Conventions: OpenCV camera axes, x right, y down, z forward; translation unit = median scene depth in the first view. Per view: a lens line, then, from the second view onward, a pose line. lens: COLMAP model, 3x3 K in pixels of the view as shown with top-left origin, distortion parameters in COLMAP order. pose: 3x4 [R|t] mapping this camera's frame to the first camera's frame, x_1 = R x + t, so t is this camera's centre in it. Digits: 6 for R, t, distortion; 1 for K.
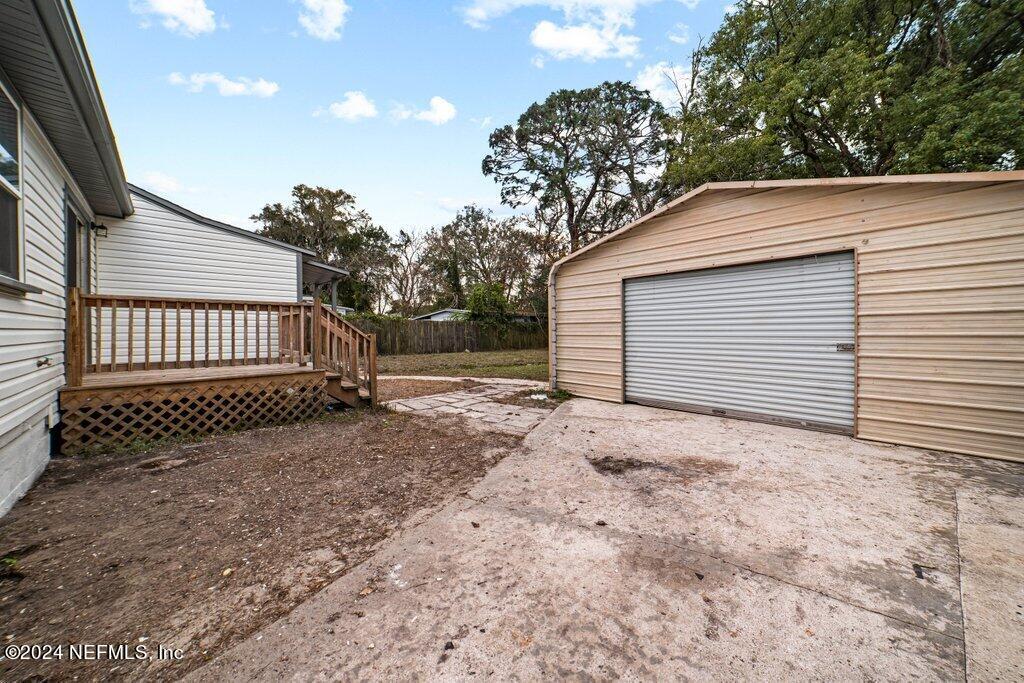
lens RADIAL K [[398.6, 0, 514.9], [0, 398.6, 329.7], [0, 0, 1]] dist [-0.022685, 0.010489]
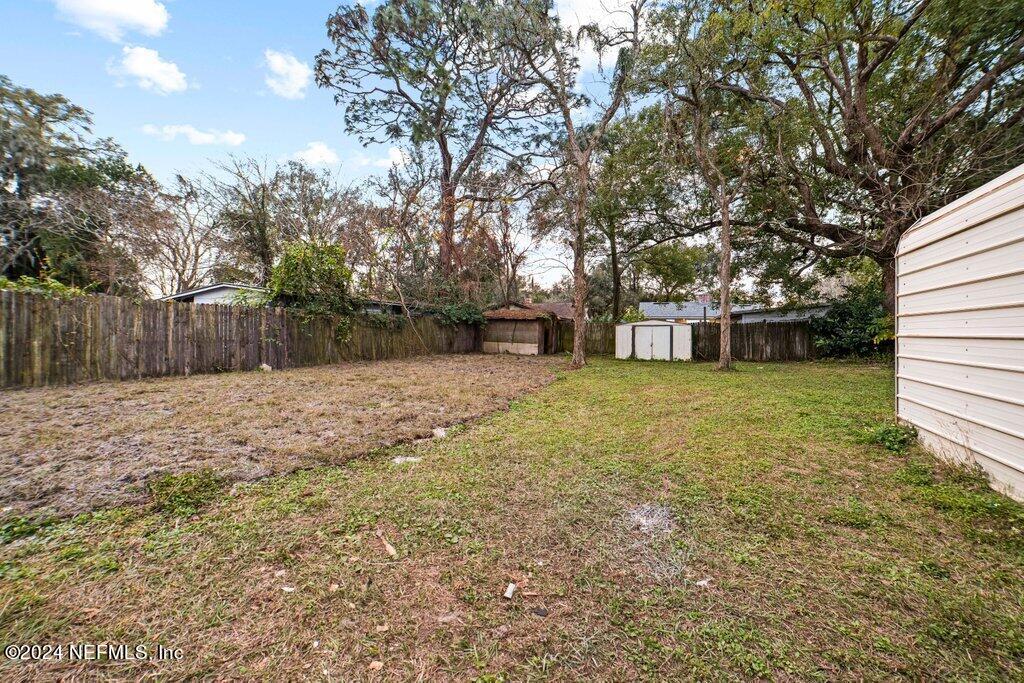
lens RADIAL K [[391.2, 0, 508.6], [0, 391.2, 328.9], [0, 0, 1]] dist [-0.028441, 0.014686]
pose [[0.926898, 0.021989, 0.374669, -0.010672], [-0.021087, 0.999756, -0.006509, 0.001253], [-0.374721, -0.001867, 0.927136, 0.209906]]
